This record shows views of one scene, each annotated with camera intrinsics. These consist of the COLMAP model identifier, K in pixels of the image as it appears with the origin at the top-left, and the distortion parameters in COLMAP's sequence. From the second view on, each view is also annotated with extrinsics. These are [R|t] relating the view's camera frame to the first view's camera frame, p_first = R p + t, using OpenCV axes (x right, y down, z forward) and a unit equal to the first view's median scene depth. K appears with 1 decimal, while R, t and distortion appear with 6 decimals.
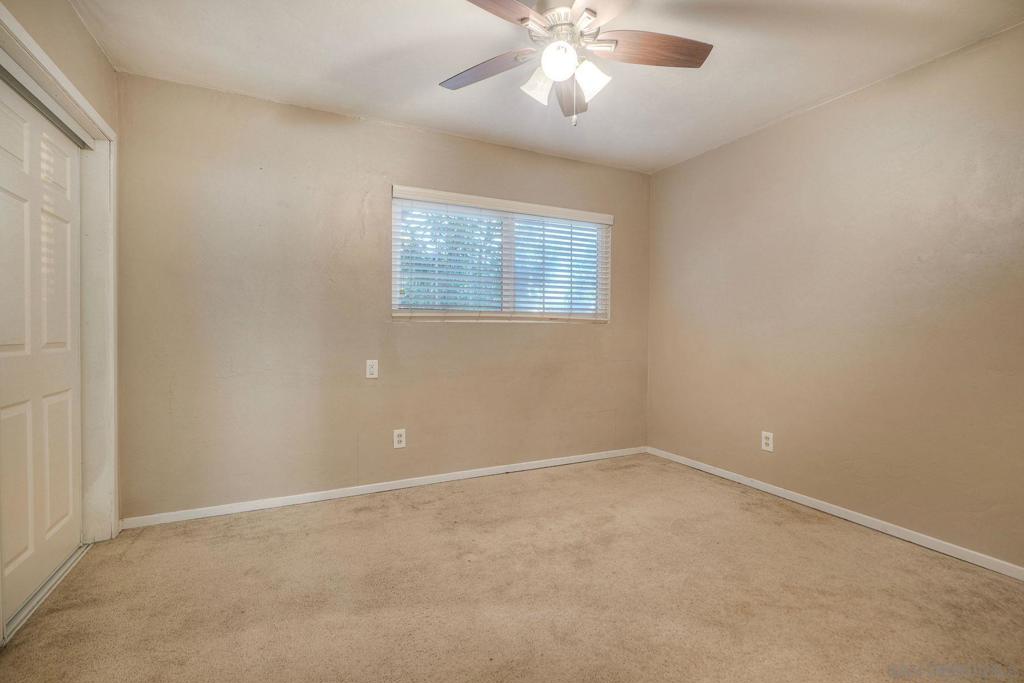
lens RADIAL K [[467.6, 0, 516.3], [0, 467.6, 340.8], [0, 0, 1]] dist [-0.001126, 0.000784]
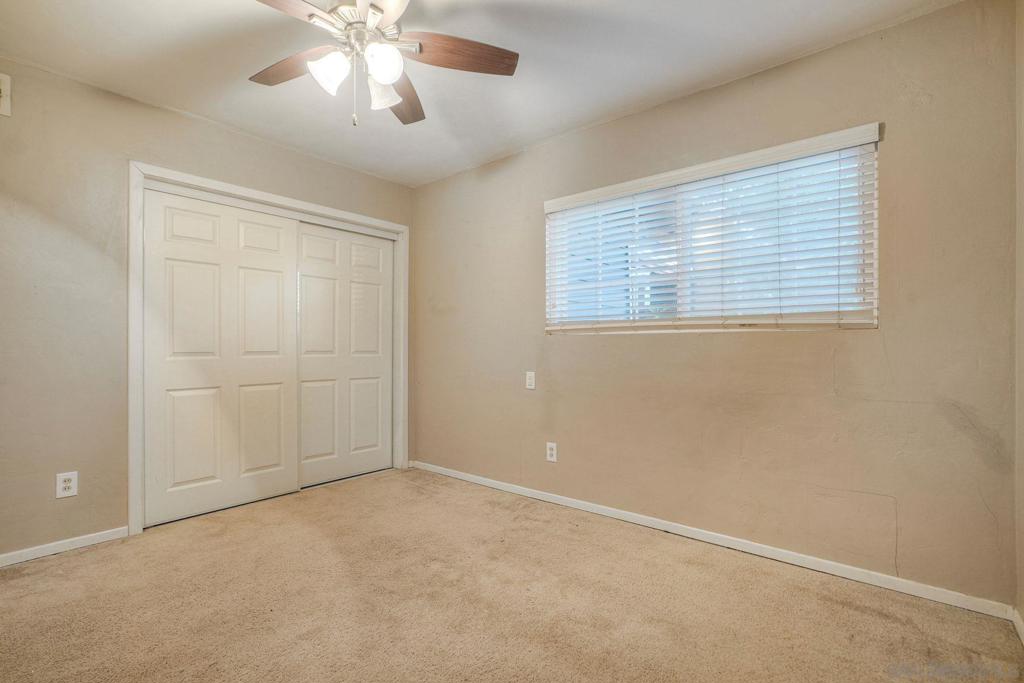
lens RADIAL K [[472.8, 0, 506.9], [0, 472.8, 347.0], [0, 0, 1]] dist [-0.002611, 0.000108]
pose [[0.400035, -0.000055, -0.916500, 0.655848], [-0.016824, 0.999831, -0.007403, -0.006491], [0.916345, 0.018380, 0.399967, 0.516450]]
